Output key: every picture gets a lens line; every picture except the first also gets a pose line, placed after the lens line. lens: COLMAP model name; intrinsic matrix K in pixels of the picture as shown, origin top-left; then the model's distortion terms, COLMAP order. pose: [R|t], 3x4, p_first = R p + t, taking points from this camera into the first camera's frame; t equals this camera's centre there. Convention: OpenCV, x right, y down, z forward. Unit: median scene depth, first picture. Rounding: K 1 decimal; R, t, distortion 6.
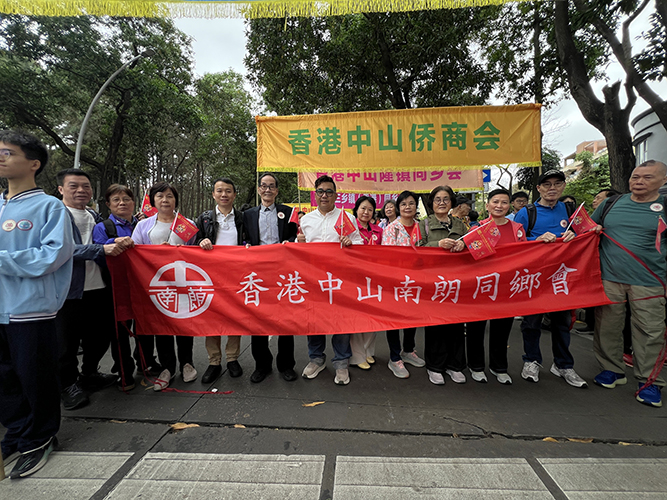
lens RADIAL K [[262.7, 0, 333.5], [0, 262.7, 250.0], [0, 0, 1]] dist [0.000575, 0.000175]
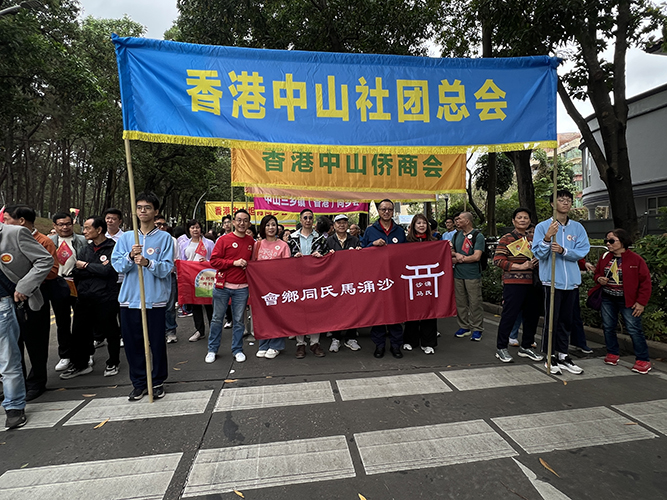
lens RADIAL K [[392.8, 0, 333.5], [0, 392.8, 250.0], [0, 0, 1]] dist [0.001496, 0.001550]
pose [[0.972551, -0.003602, 0.232662, -0.274017], [0.009996, 0.999604, -0.026309, 0.005113], [-0.232475, 0.027912, 0.972202, -0.622815]]
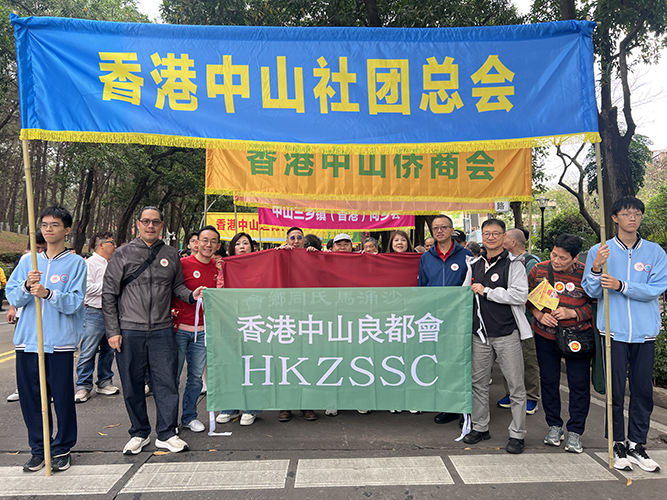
lens RADIAL K [[549.6, 0, 349.2], [0, 549.6, 251.0], [0, 0, 1]] dist [-0.000342, -0.014003]
pose [[0.988585, 0.022253, 0.149014, -0.111176], [-0.010616, 0.996862, -0.078438, 0.001274], [-0.150292, 0.075961, 0.985719, -0.696410]]
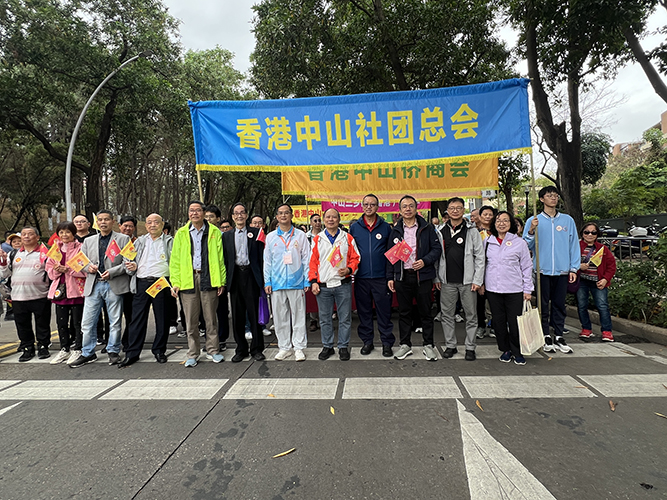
lens RADIAL K [[392.8, 0, 333.5], [0, 392.8, 250.0], [0, 0, 1]] dist [0.001496, 0.001550]
pose [[0.999831, -0.012656, 0.013368, -0.123099], [0.013018, 0.999542, -0.027334, 0.026163], [-0.013016, 0.027504, 0.999537, -0.901838]]
